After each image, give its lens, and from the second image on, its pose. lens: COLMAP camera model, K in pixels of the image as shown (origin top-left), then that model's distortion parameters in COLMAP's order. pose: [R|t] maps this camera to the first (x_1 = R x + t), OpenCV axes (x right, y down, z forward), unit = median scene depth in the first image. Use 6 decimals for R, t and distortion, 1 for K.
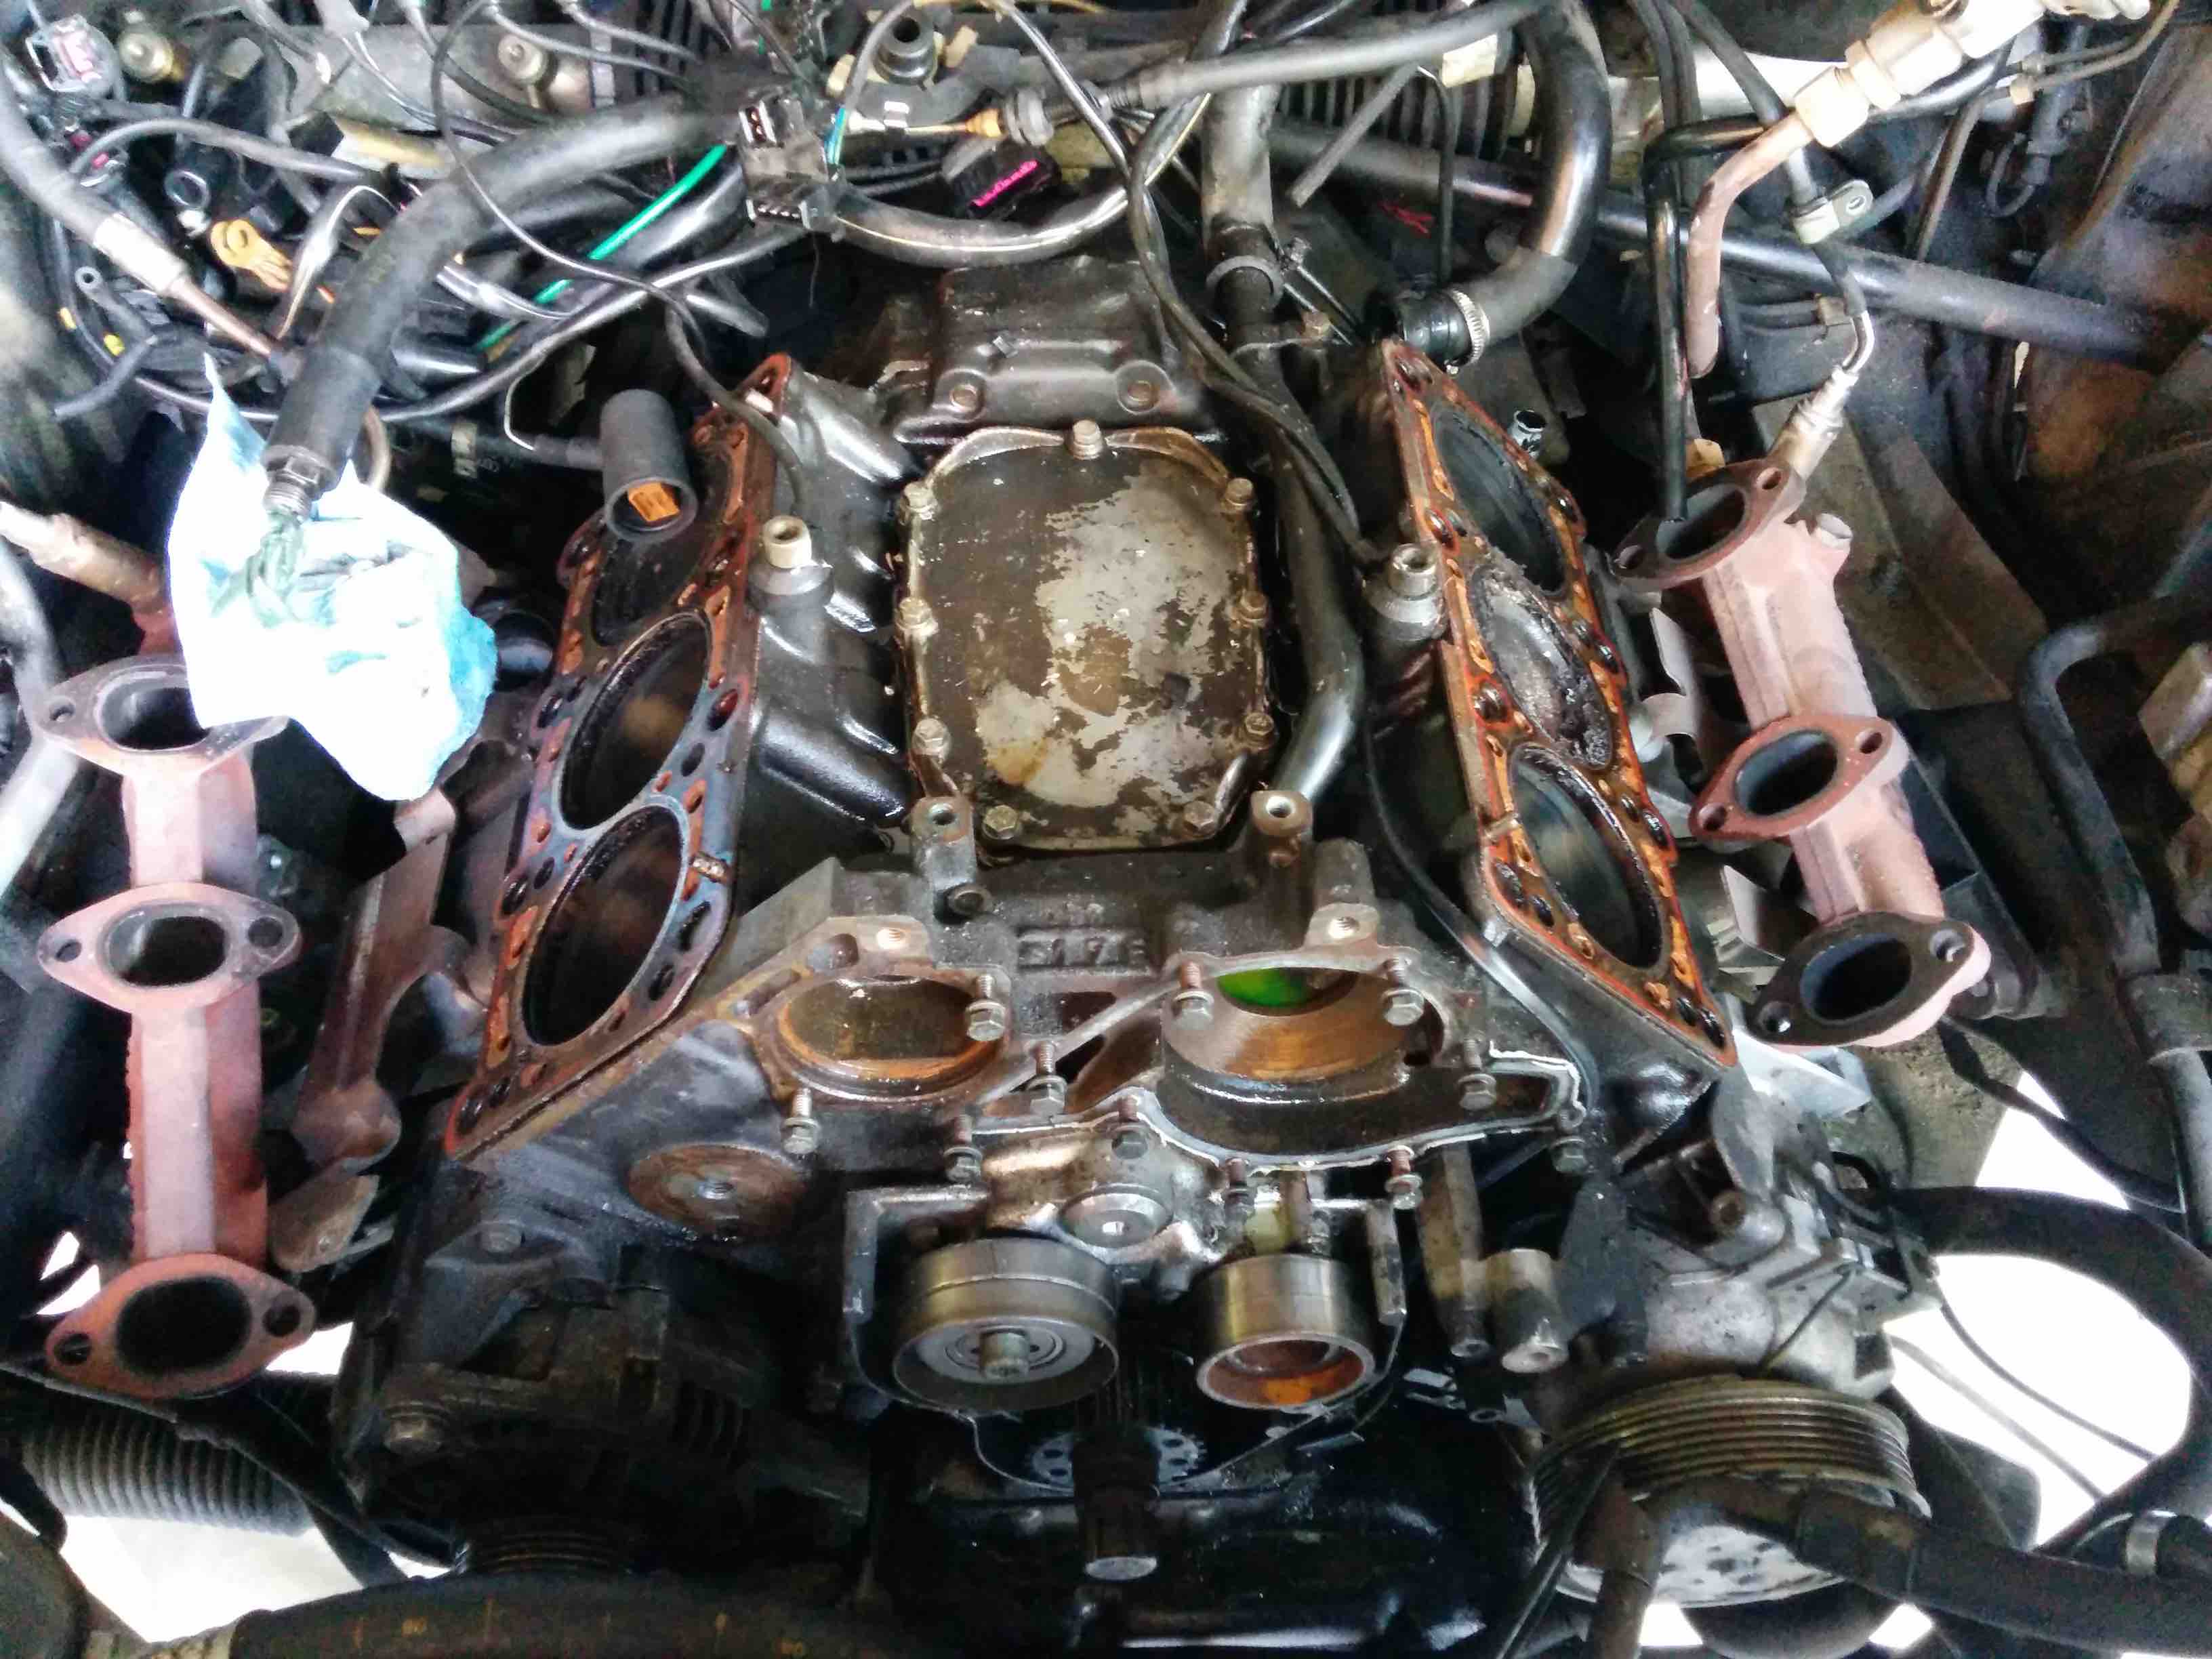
lens RADIAL K [[1872.7, 0, 1106.0], [0, 1872.7, 829.5], [0, 0, 1]] dist [0.076348, -0.099834]
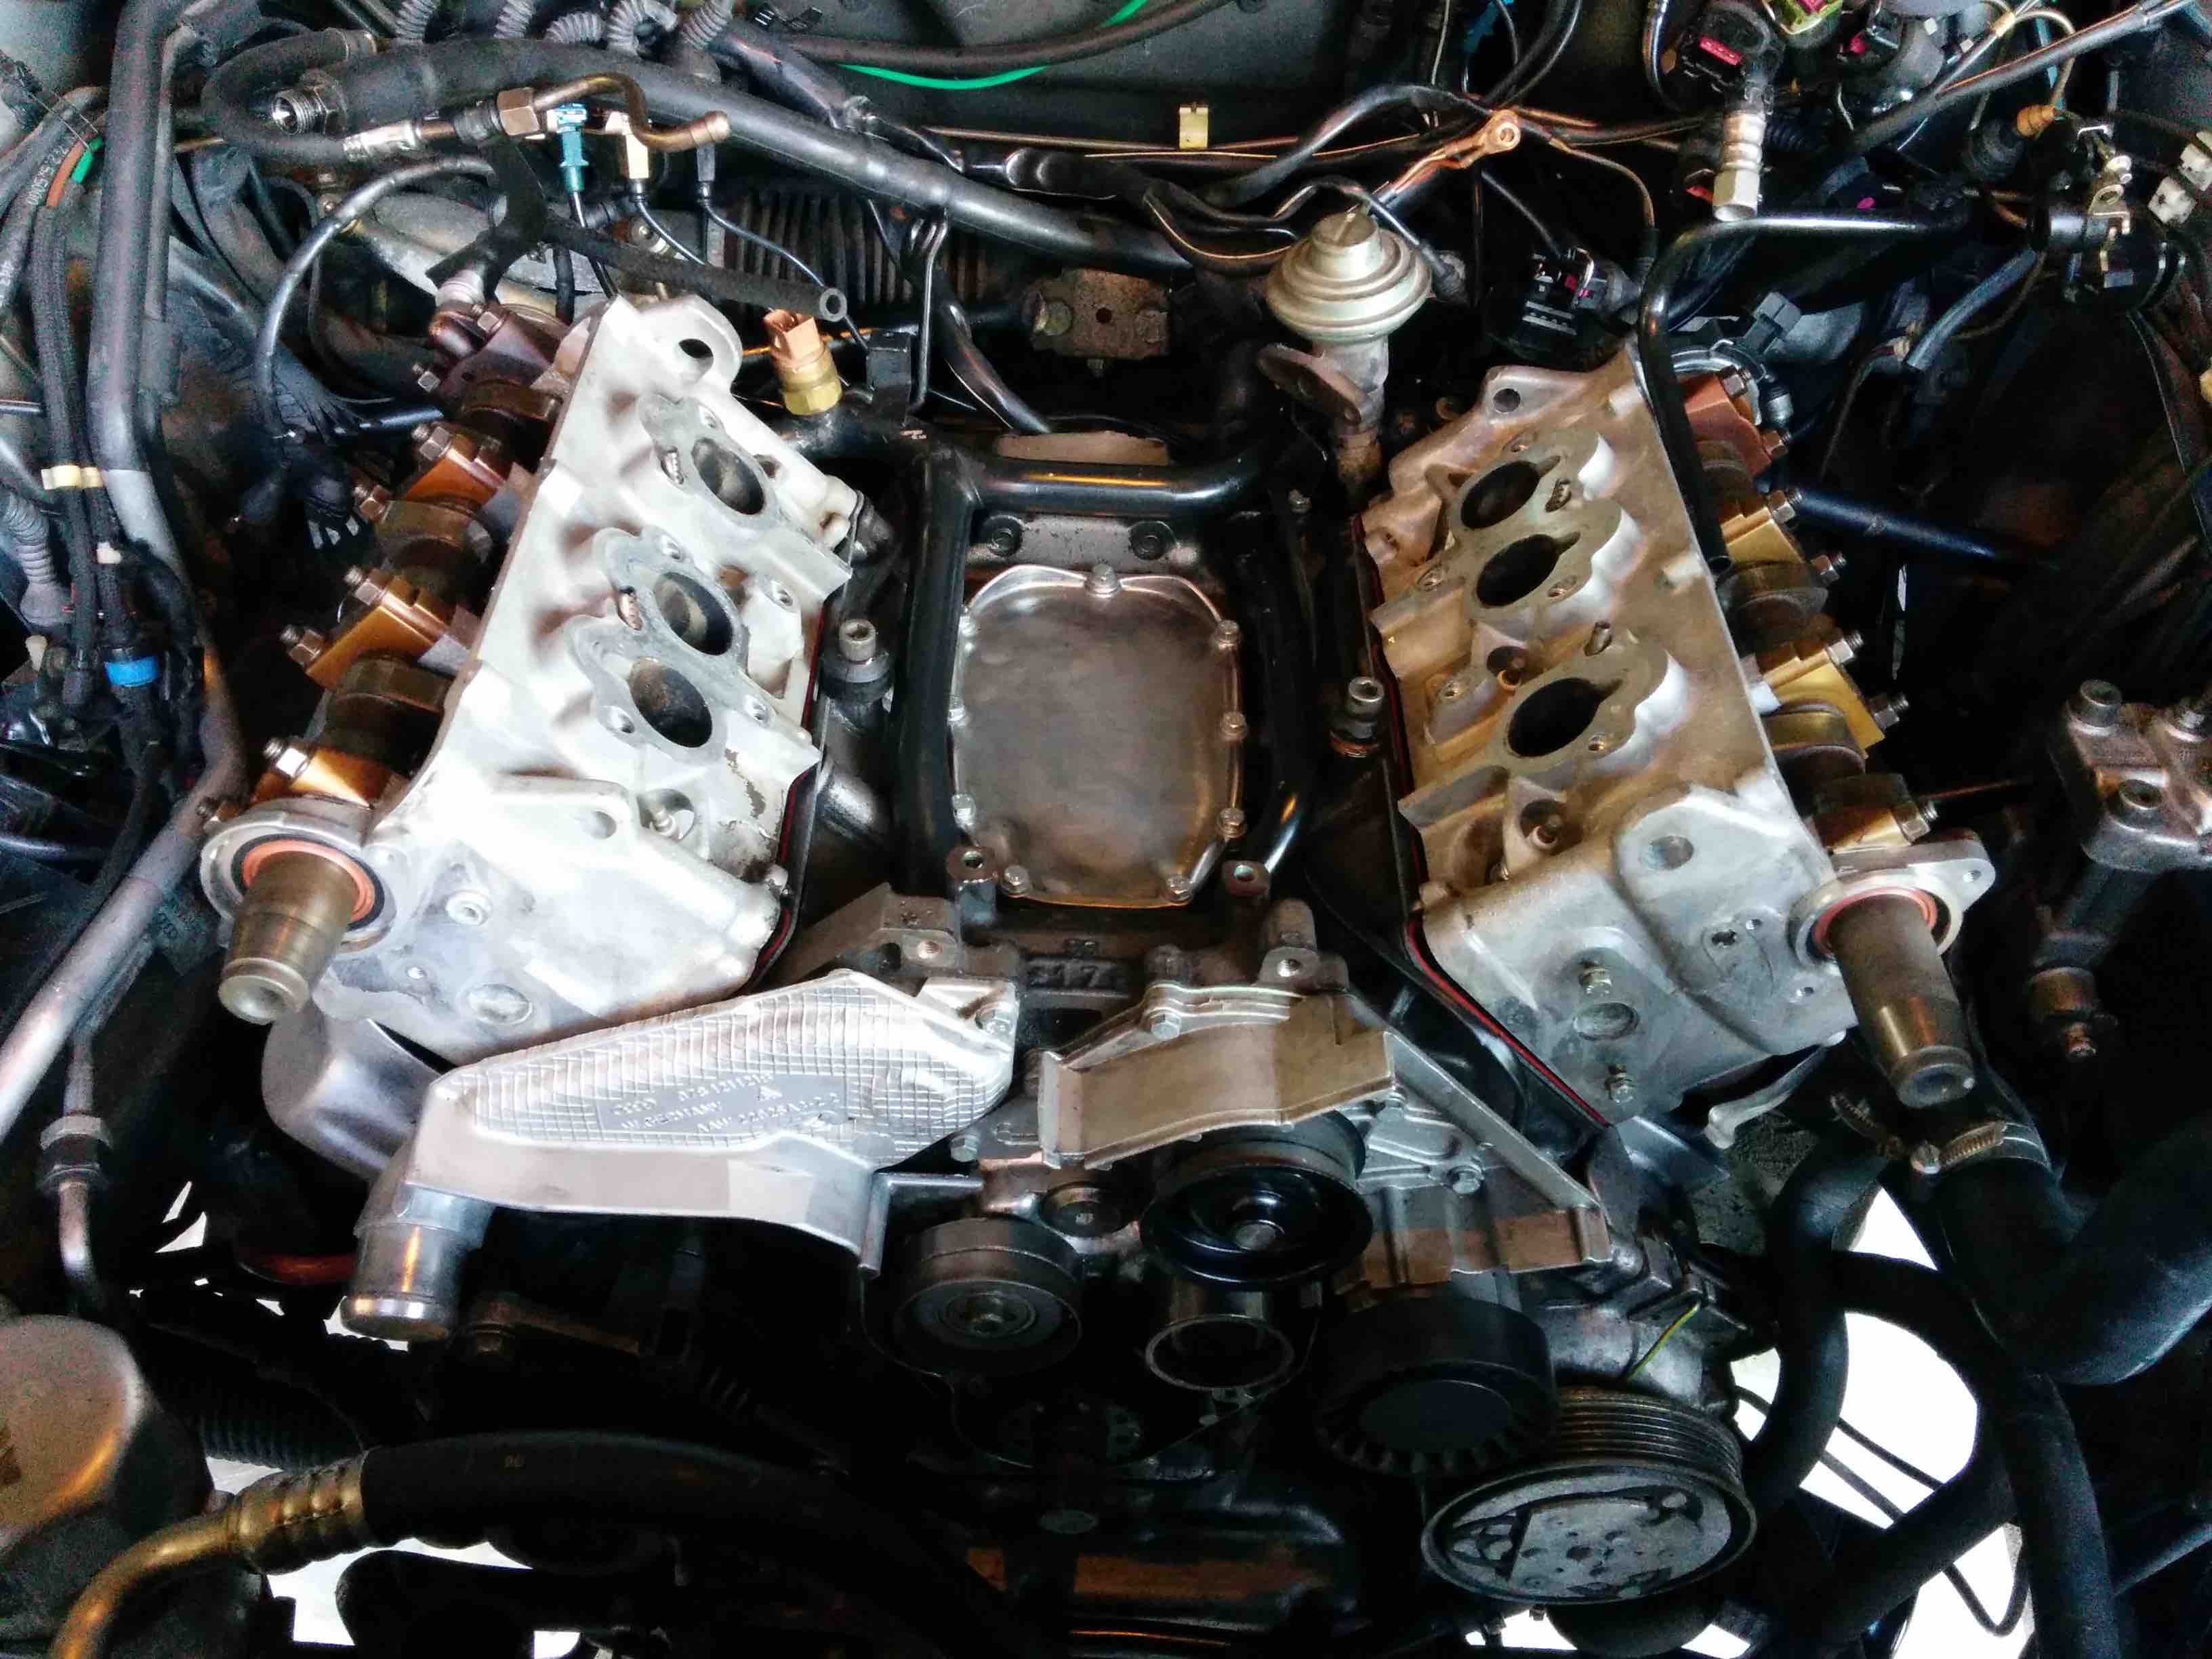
lens RADIAL K [[1872.7, 0, 1106.0], [0, 1872.7, 829.5], [0, 0, 1]] dist [0.076348, -0.099834]
pose [[0.997483, 0.069986, 0.011420, -0.013624], [-0.068752, 0.993925, -0.085943, 0.064089], [-0.017365, 0.084942, 0.996235, -0.209720]]
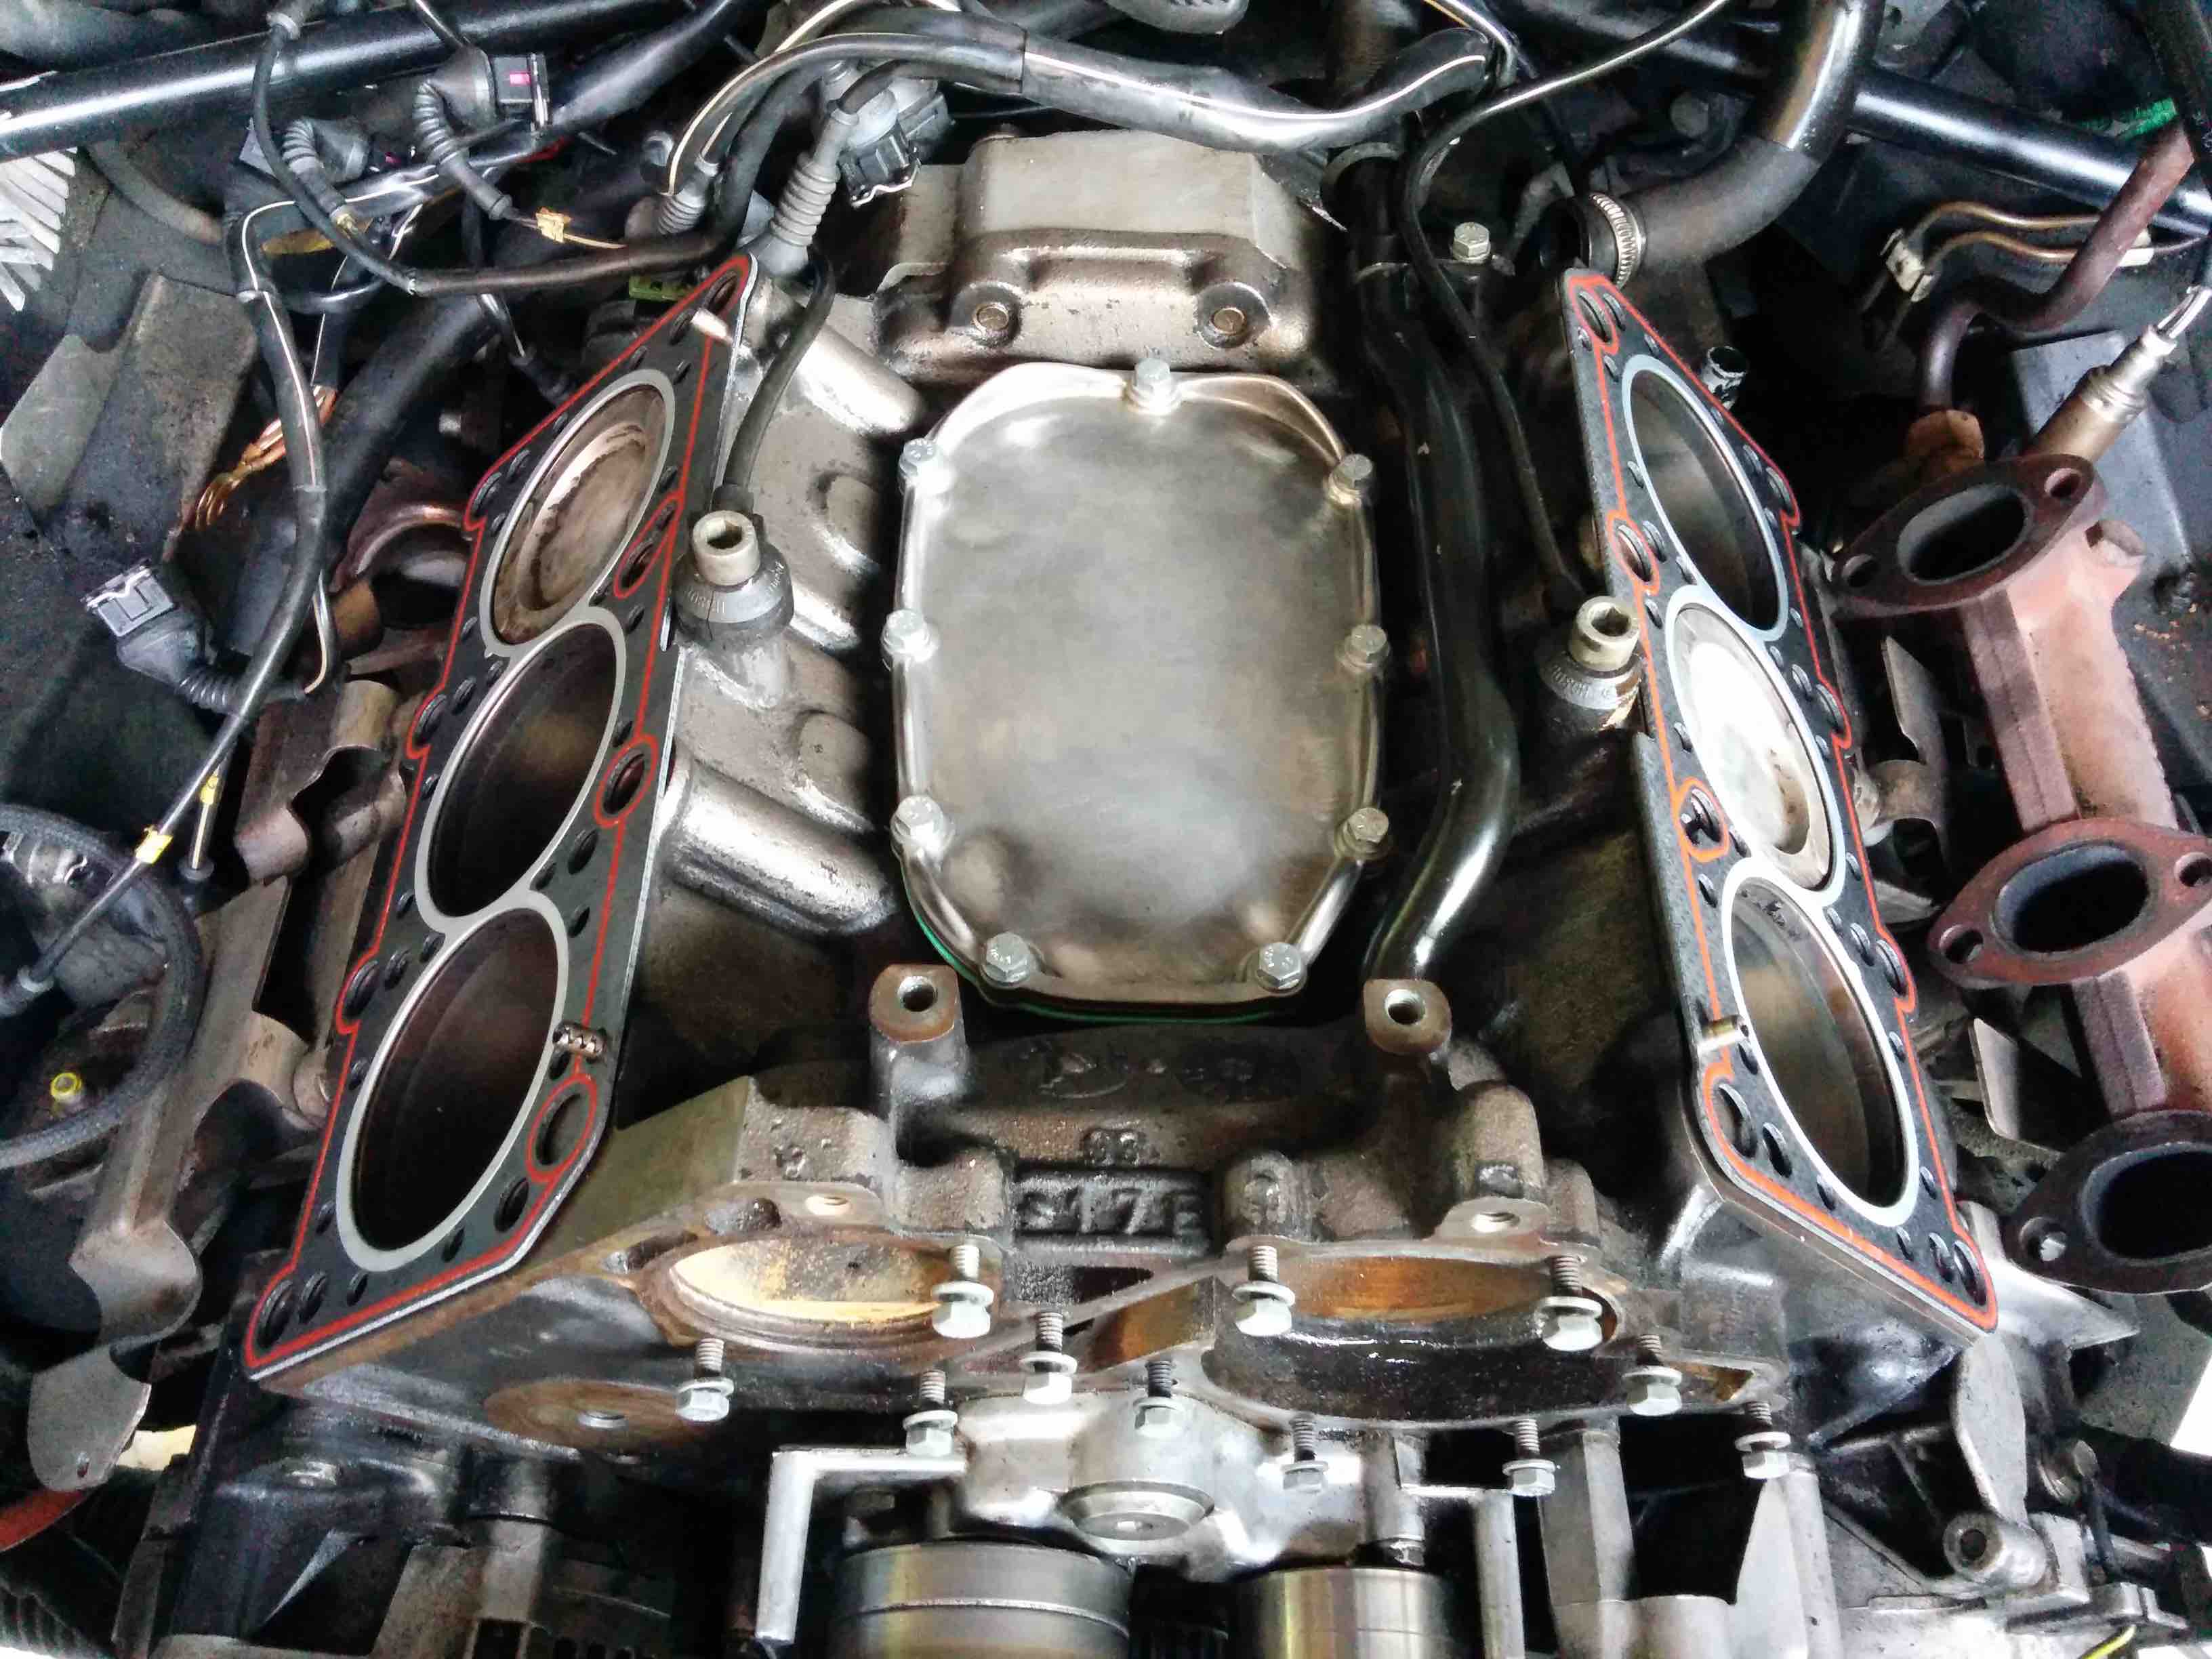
lens RADIAL K [[1872.7, 0, 1106.0], [0, 1872.7, 829.5], [0, 0, 1]] dist [0.076348, -0.099834]
pose [[0.998415, 0.053647, -0.017028, -0.008042], [-0.051669, 0.993570, 0.100746, -0.125831], [0.022323, -0.099706, 0.994766, 0.281651]]
